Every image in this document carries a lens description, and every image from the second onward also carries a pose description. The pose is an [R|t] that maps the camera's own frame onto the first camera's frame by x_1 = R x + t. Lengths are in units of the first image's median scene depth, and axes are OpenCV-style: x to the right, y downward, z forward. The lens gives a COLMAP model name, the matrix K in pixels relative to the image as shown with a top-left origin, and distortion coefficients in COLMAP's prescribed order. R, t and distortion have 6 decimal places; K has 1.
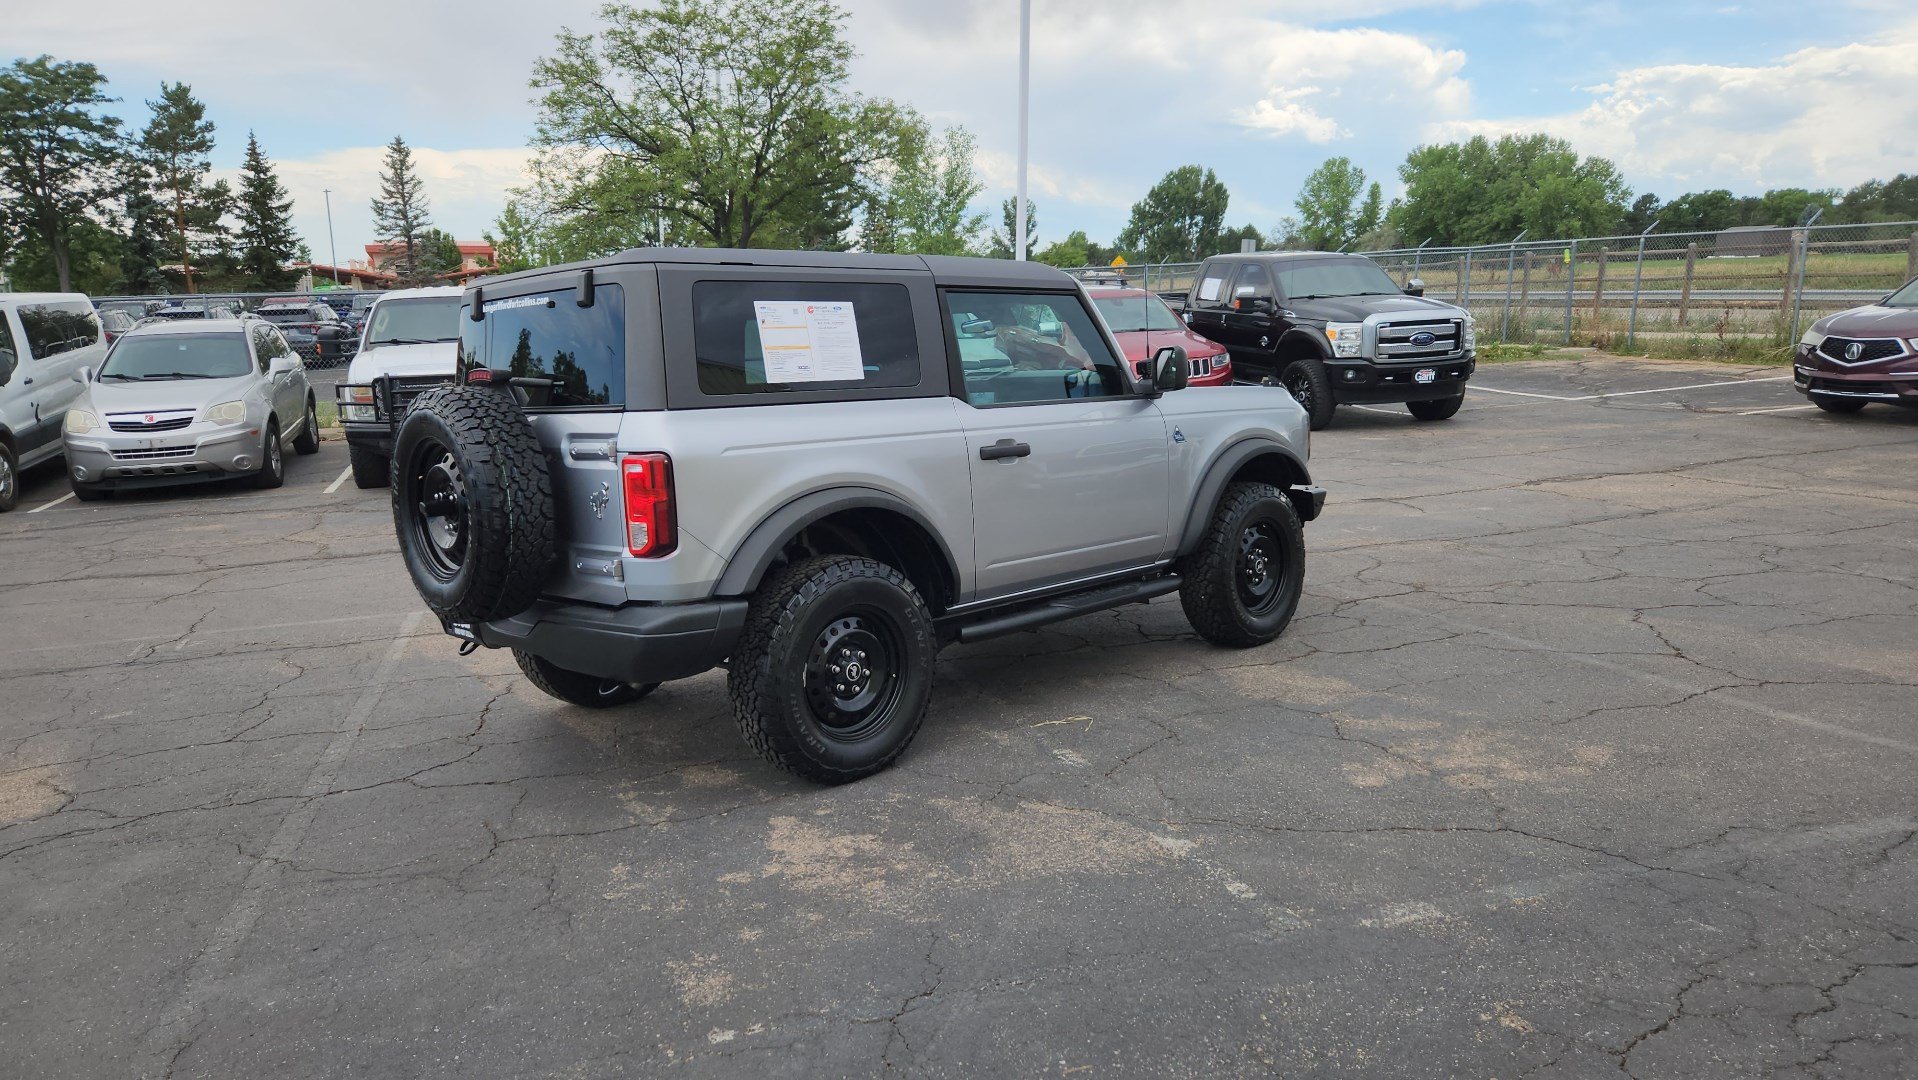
lens RADIAL K [[1291.6, 0, 931.5], [0, 1291.6, 546.7], [0, 0, 1]] dist [0.073065, -0.061596]
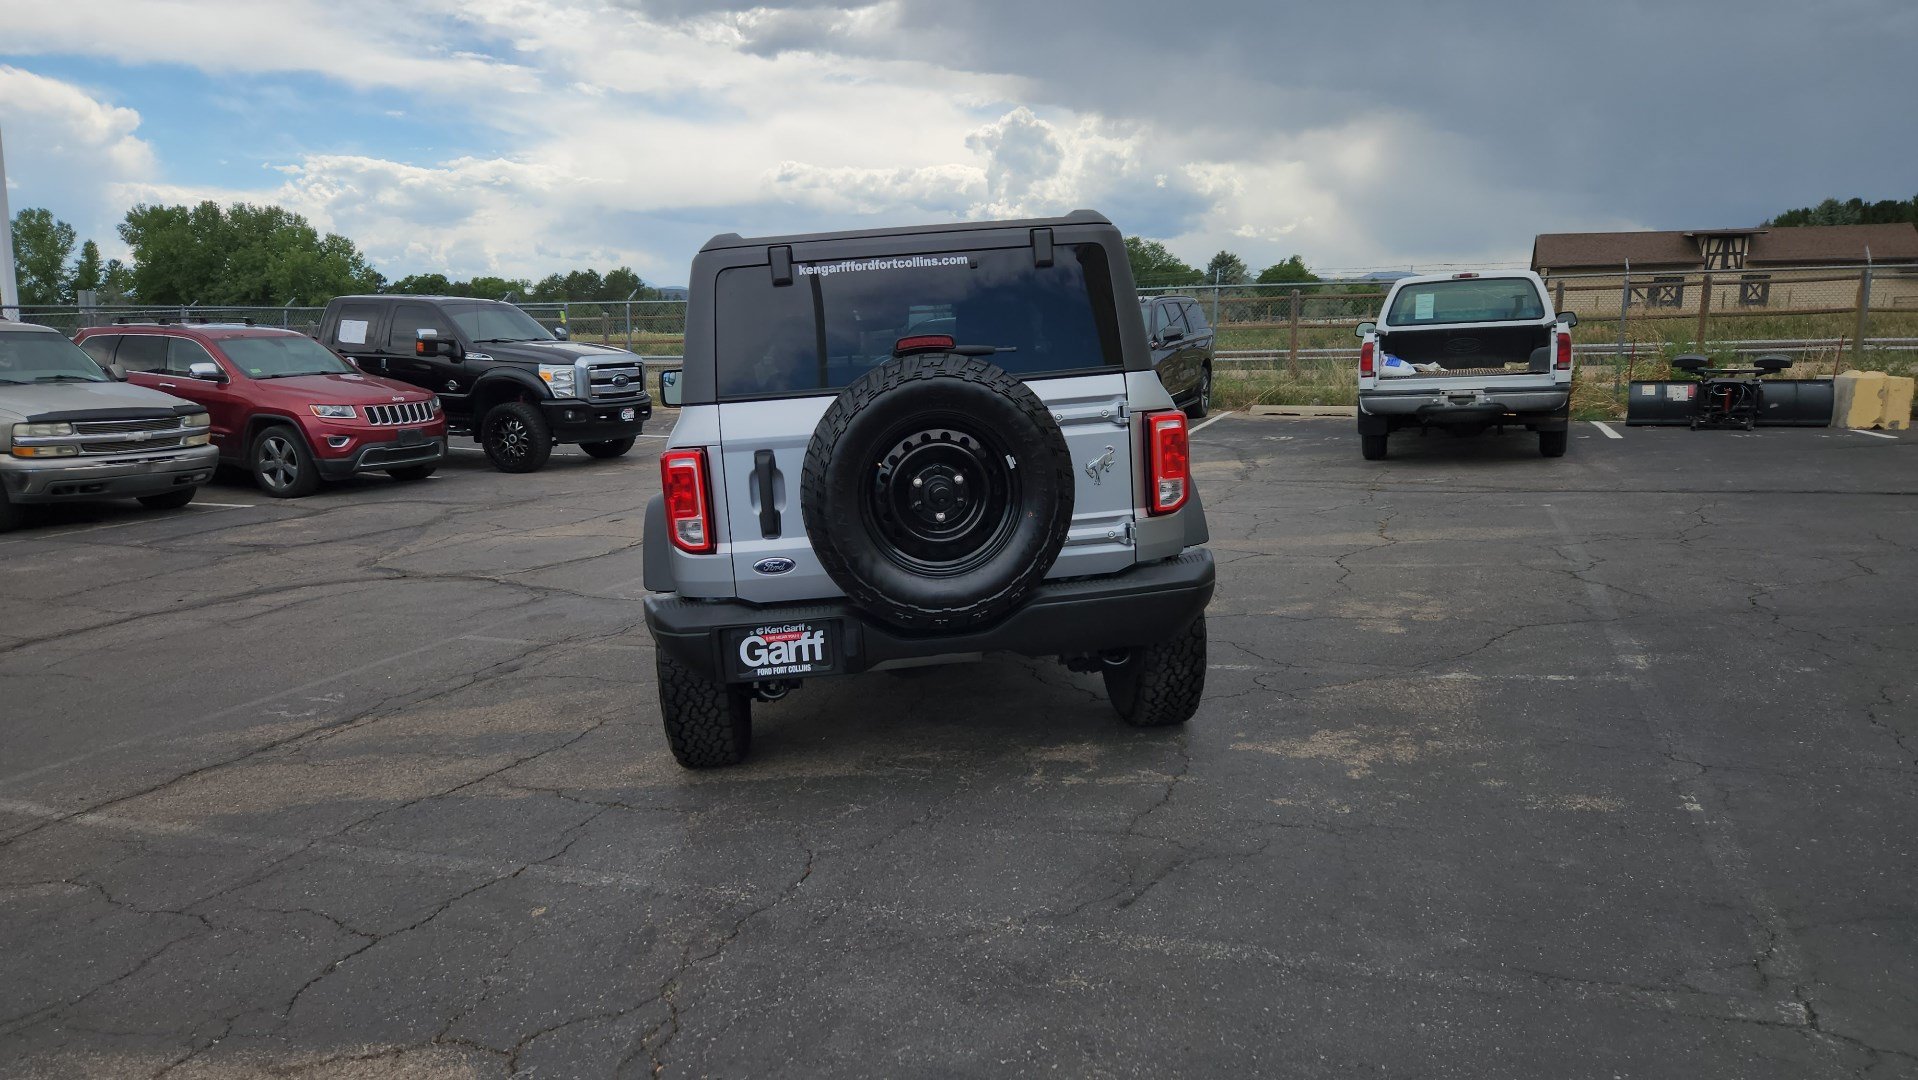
lens RADIAL K [[1292.8, 0, 922.5], [0, 1292.8, 552.2], [0, 0, 1]] dist [0.070859, -0.057676]
pose [[0.625838, -0.110671, 0.772061, -0.071154], [0.149832, 0.988504, 0.020242, -0.000699], [-0.765426, 0.103012, 0.635226, 0.032113]]
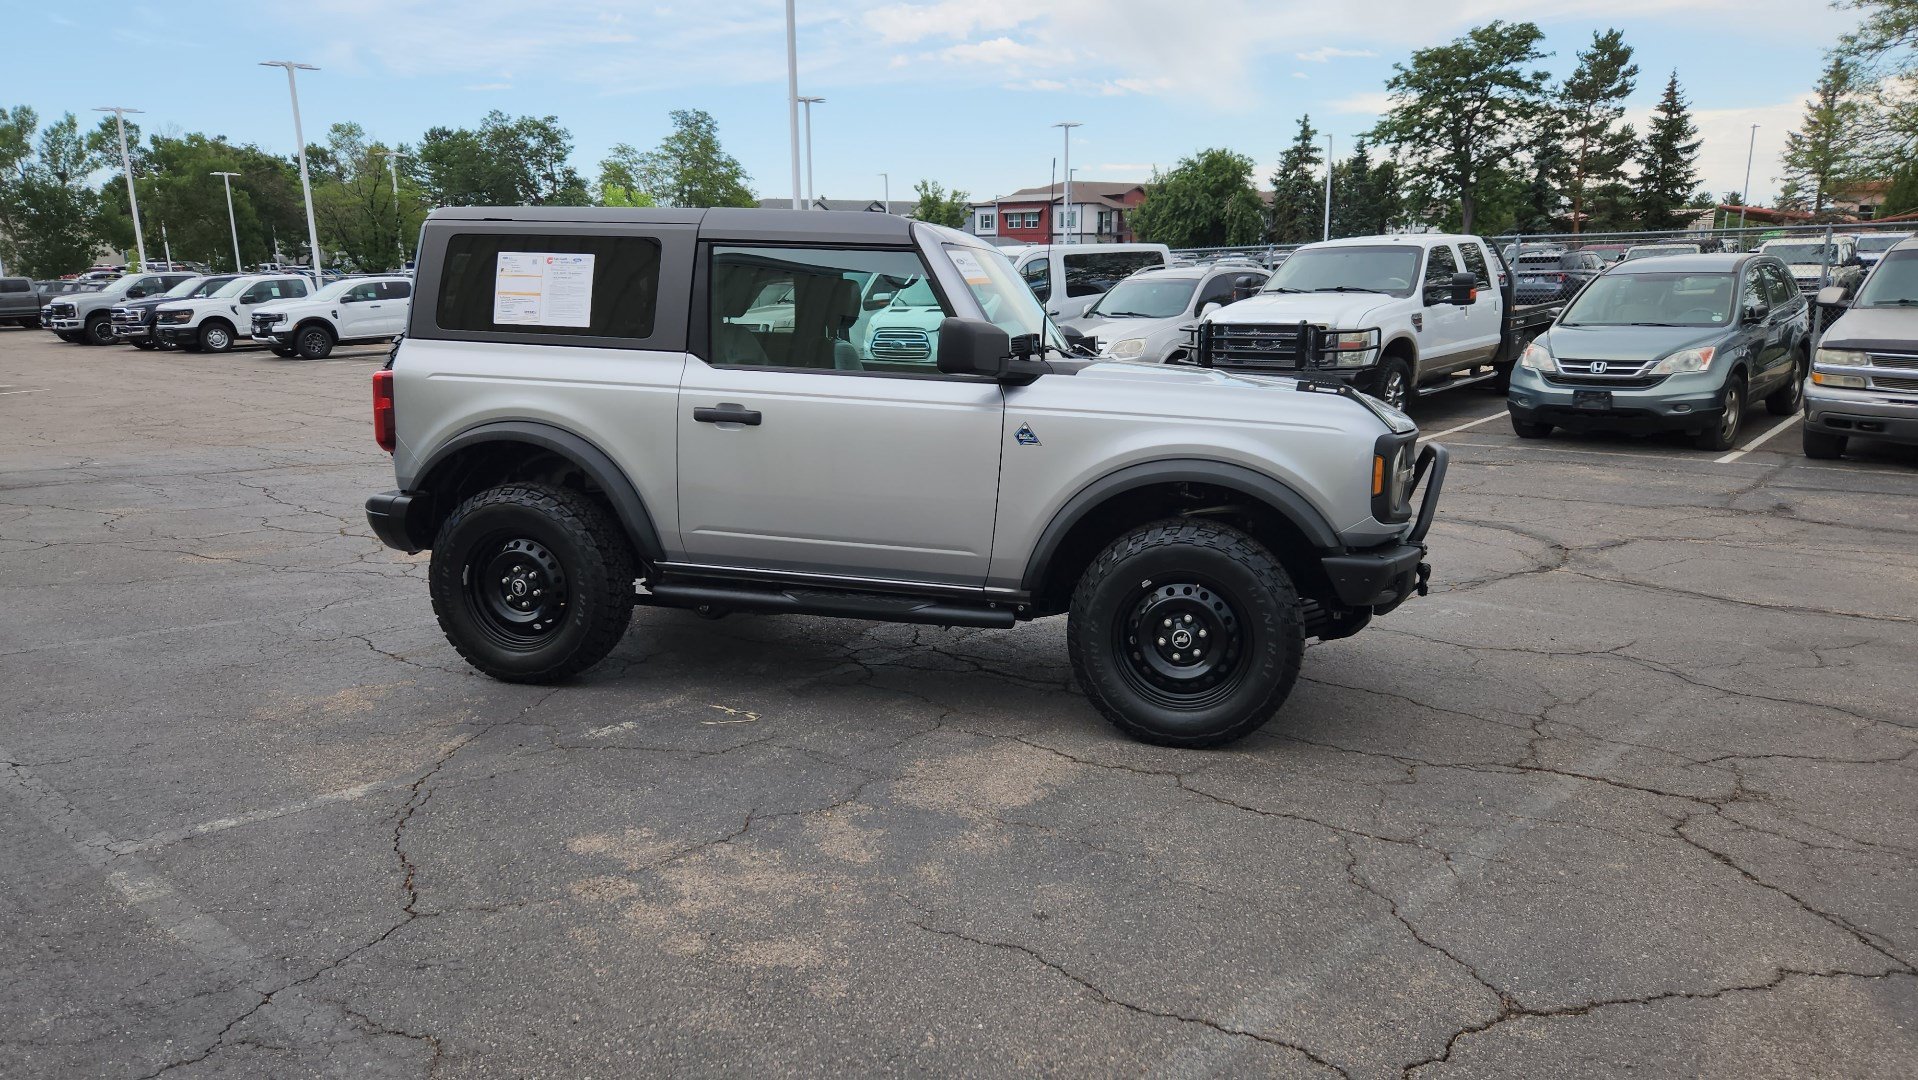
lens RADIAL K [[1288.6, 0, 936.1], [0, 1288.6, 546.7], [0, 0, 1]] dist [0.065939, -0.051453]
pose [[0.522198, 0.200039, -0.829032, 0.073048], [-0.166554, 0.977304, 0.130905, -0.010059], [0.836403, 0.069720, 0.543663, 0.047997]]
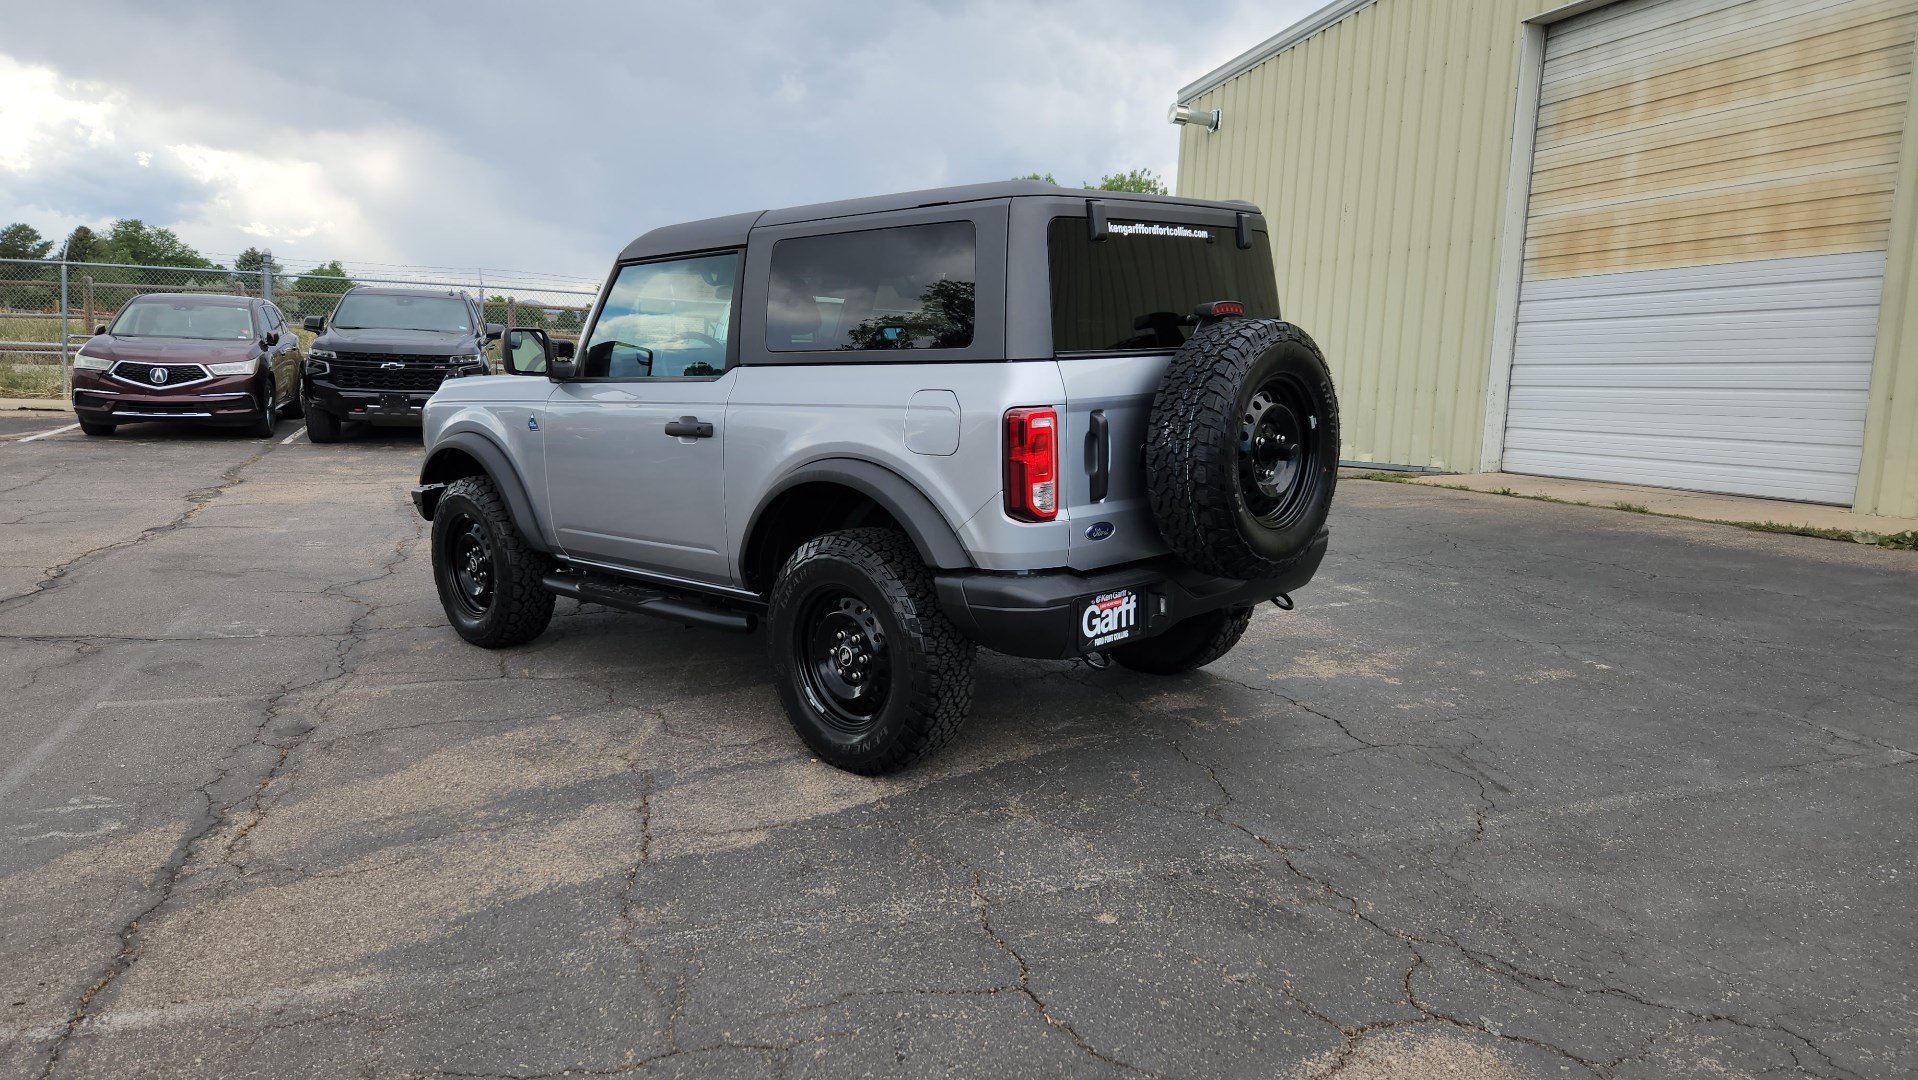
lens RADIAL K [[1291.6, 0, 931.5], [0, 1291.6, 546.7], [0, 0, 1]] dist [0.073065, -0.061596]
pose [[-0.035699, -0.113162, 0.992935, -0.086926], [0.159279, 0.980223, 0.117440, -0.007424], [-0.986588, 0.162346, -0.016969, 0.085969]]
